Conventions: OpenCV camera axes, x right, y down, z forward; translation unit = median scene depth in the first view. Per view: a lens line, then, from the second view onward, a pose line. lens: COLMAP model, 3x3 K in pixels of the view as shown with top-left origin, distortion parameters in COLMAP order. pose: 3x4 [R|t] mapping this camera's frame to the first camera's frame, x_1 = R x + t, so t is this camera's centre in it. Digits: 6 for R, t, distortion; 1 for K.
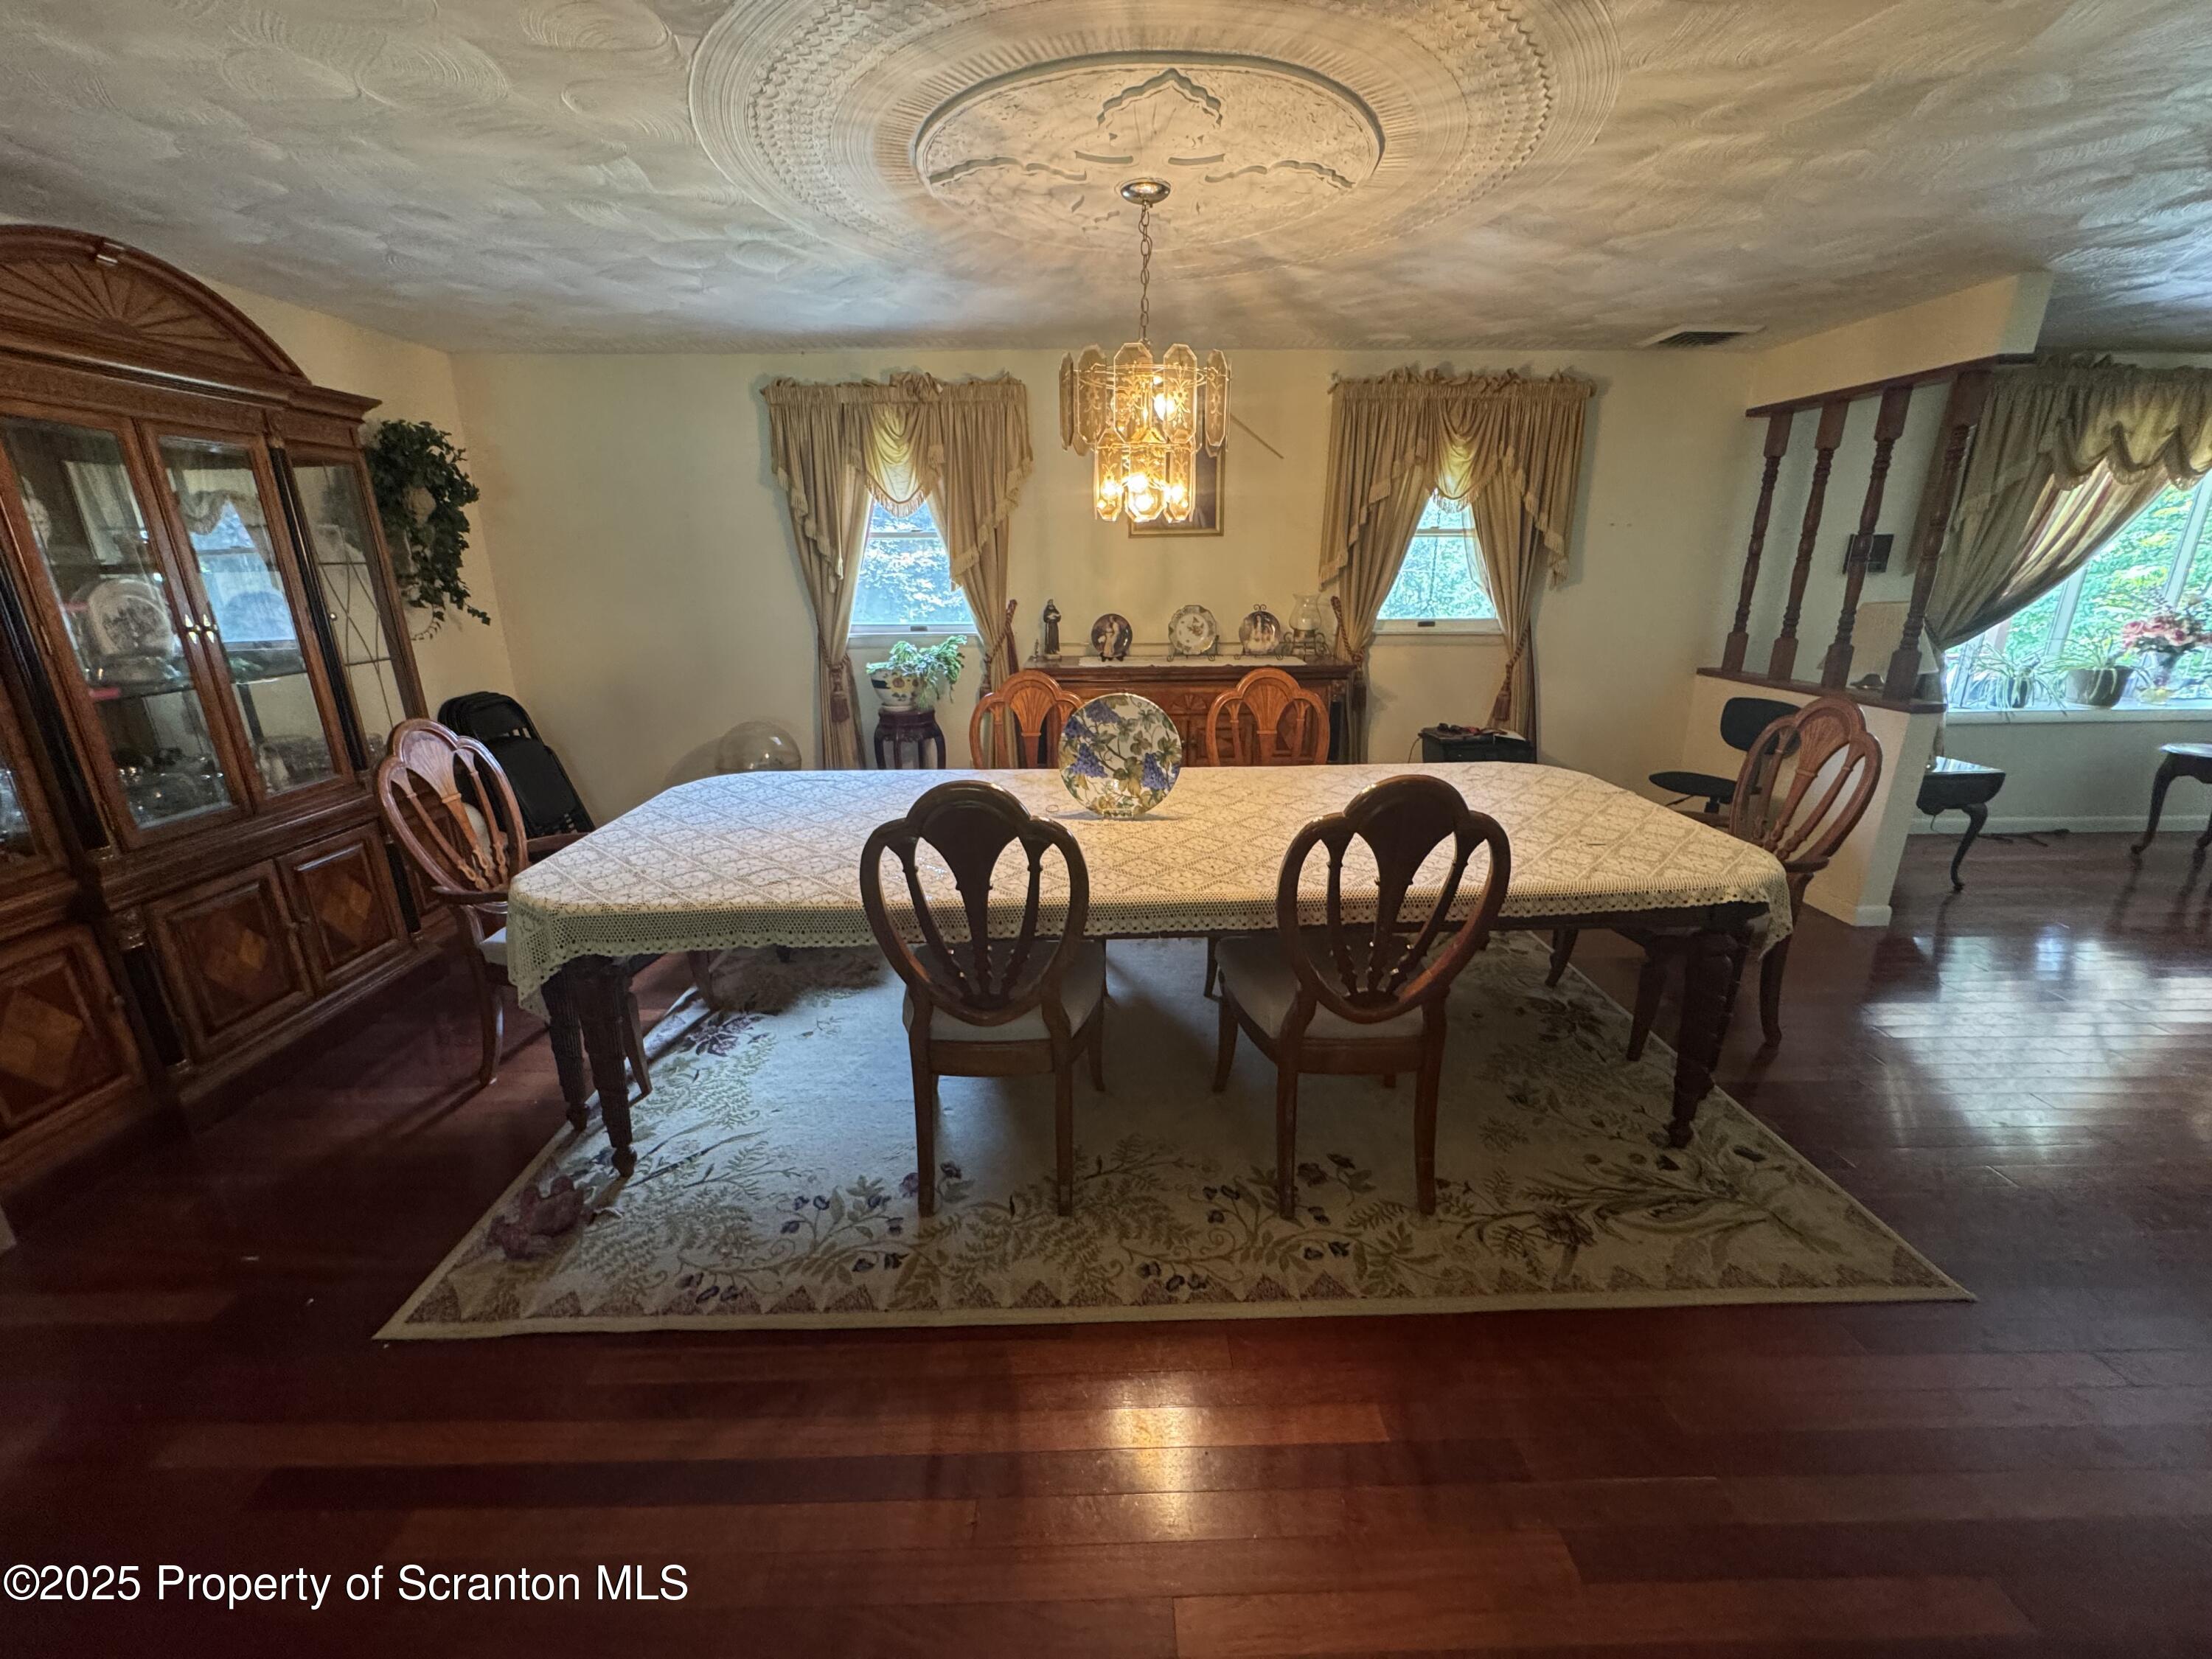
lens RADIAL K [[884.4, 0, 1102.7], [0, 884.4, 818.7], [0, 0, 1]] dist [-0.001570, 0.000426]
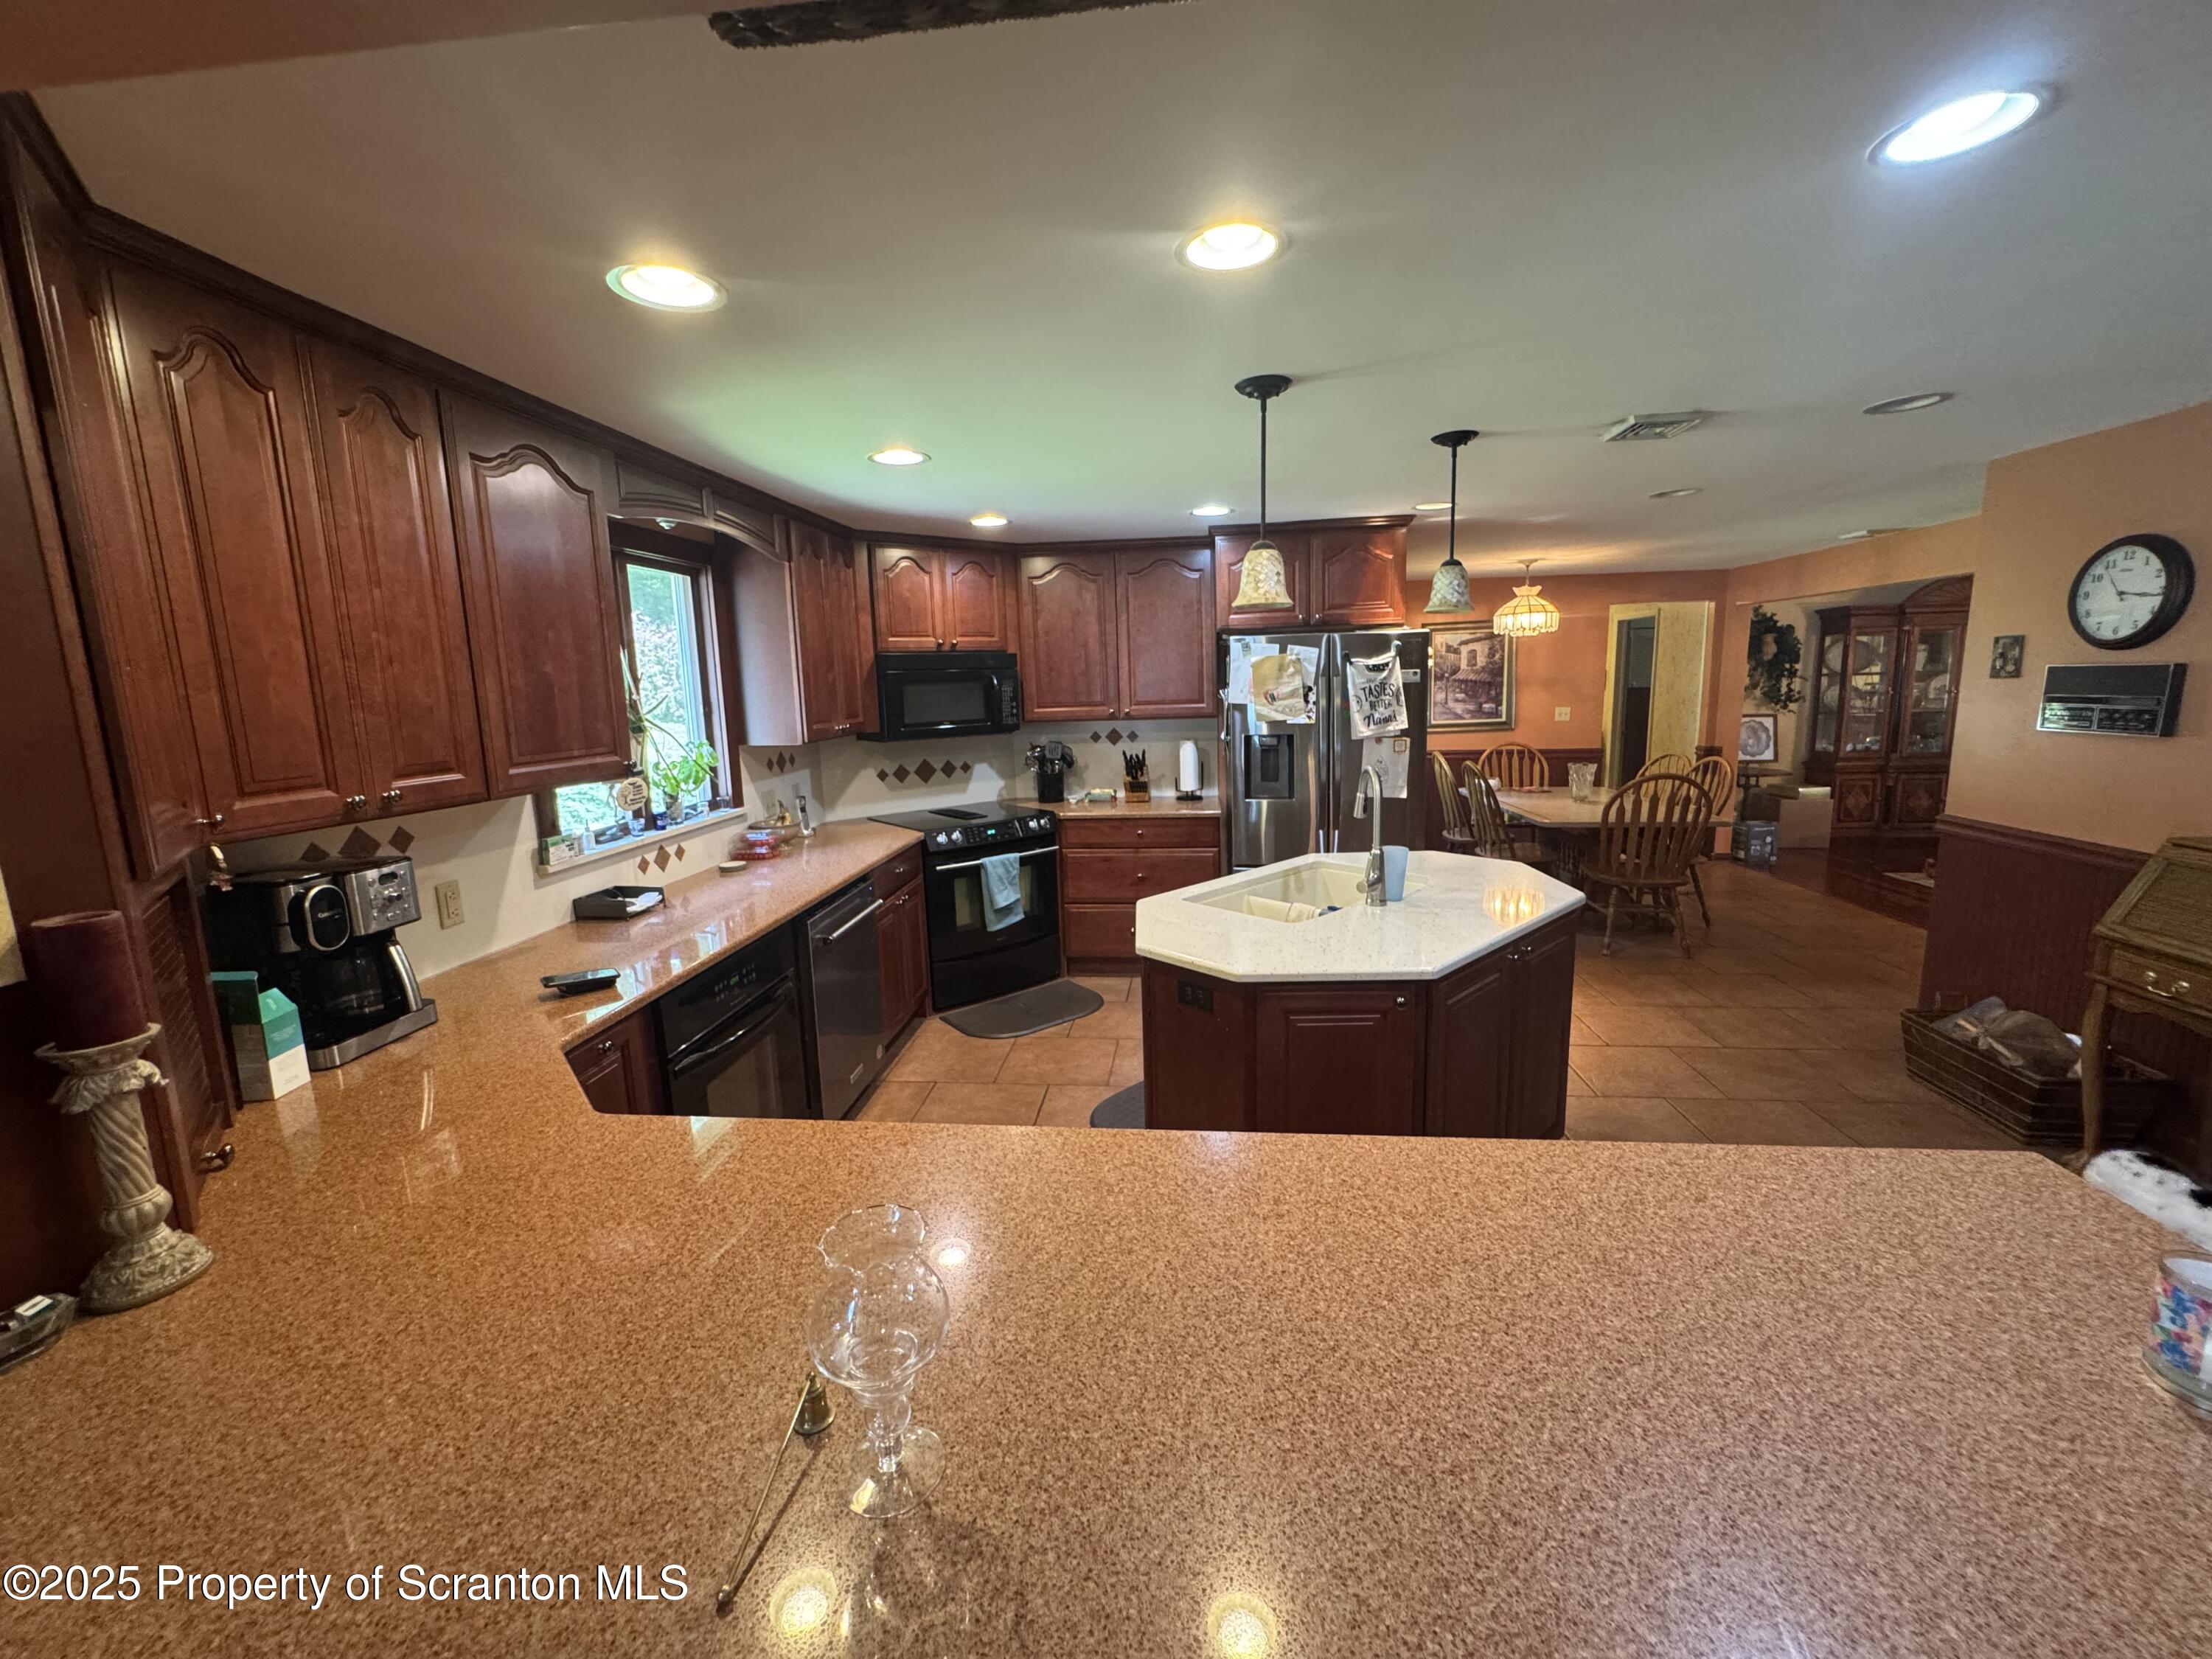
lens RADIAL K [[884.4, 0, 1108.6], [0, 884.4, 827.7], [0, 0, 1]] dist [-0.001570, 0.000426]
pose [[-0.119631, 0.172705, -0.977682, 2.163580], [-0.250451, 0.947656, 0.198047, 0.322851], [0.960709, 0.268554, -0.070114, -1.321263]]
